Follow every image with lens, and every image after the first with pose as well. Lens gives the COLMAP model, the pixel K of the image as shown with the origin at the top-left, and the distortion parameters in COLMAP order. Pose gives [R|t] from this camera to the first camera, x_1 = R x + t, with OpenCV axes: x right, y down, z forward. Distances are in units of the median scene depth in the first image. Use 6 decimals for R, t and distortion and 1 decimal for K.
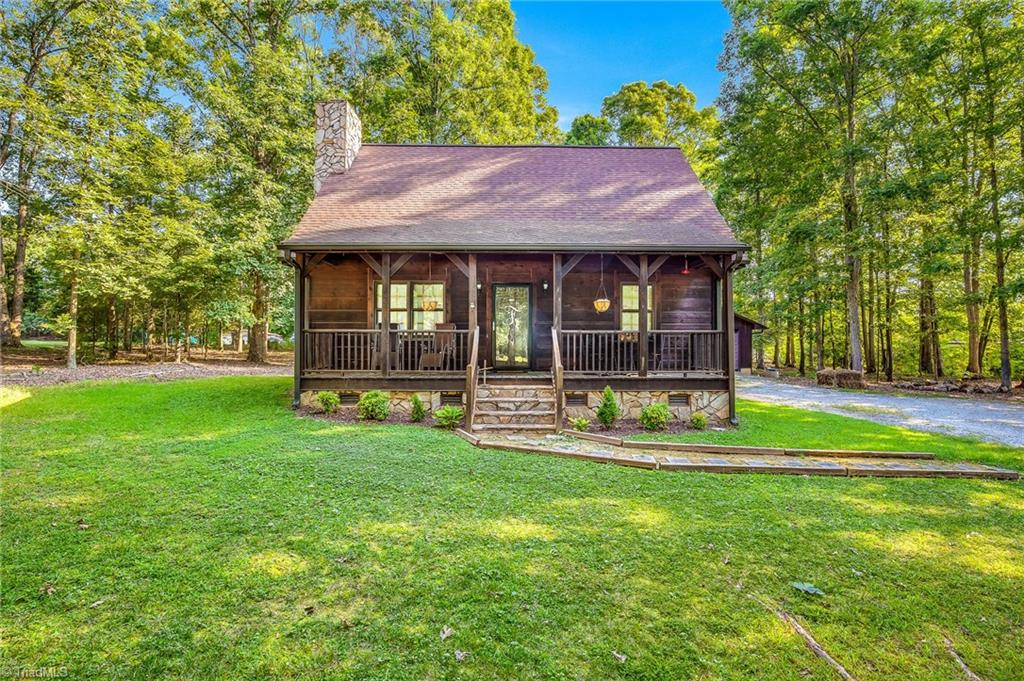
lens RADIAL K [[414.8, 0, 512.0], [0, 414.8, 340.5], [0, 0, 1]] dist [-0.000123, 0.000018]
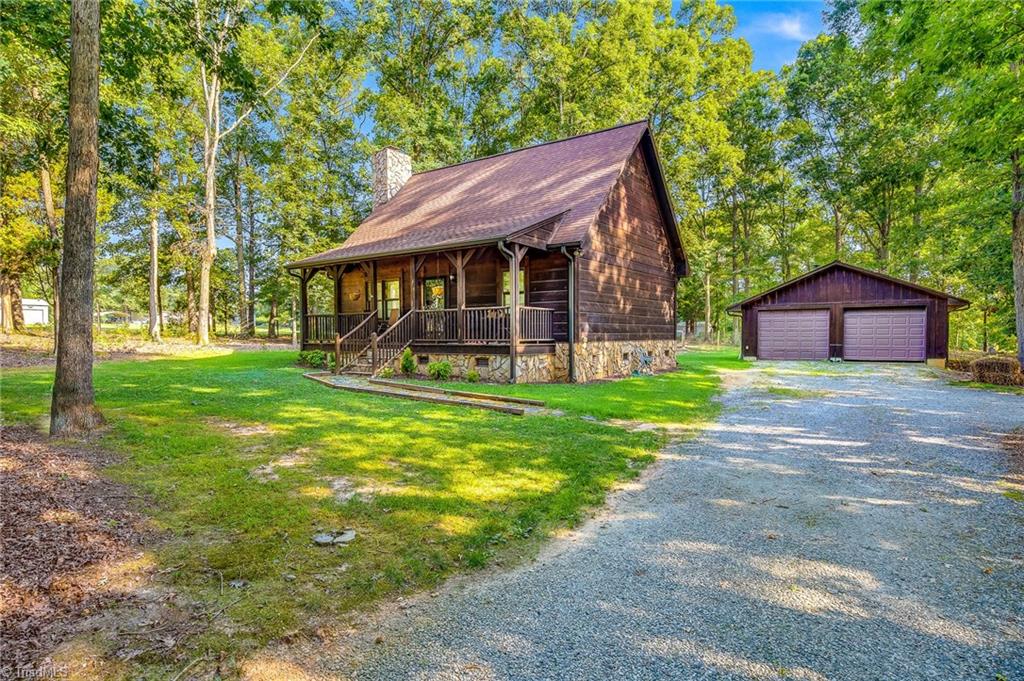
lens RADIAL K [[414.8, 0, 512.0], [0, 414.8, 340.5], [0, 0, 1]] dist [-0.000123, 0.000018]
pose [[0.865137, 0.000911, -0.501535, 1.064176], [0.027477, 0.998410, 0.049209, 0.015126], [0.500782, -0.056353, 0.863737, -0.055380]]
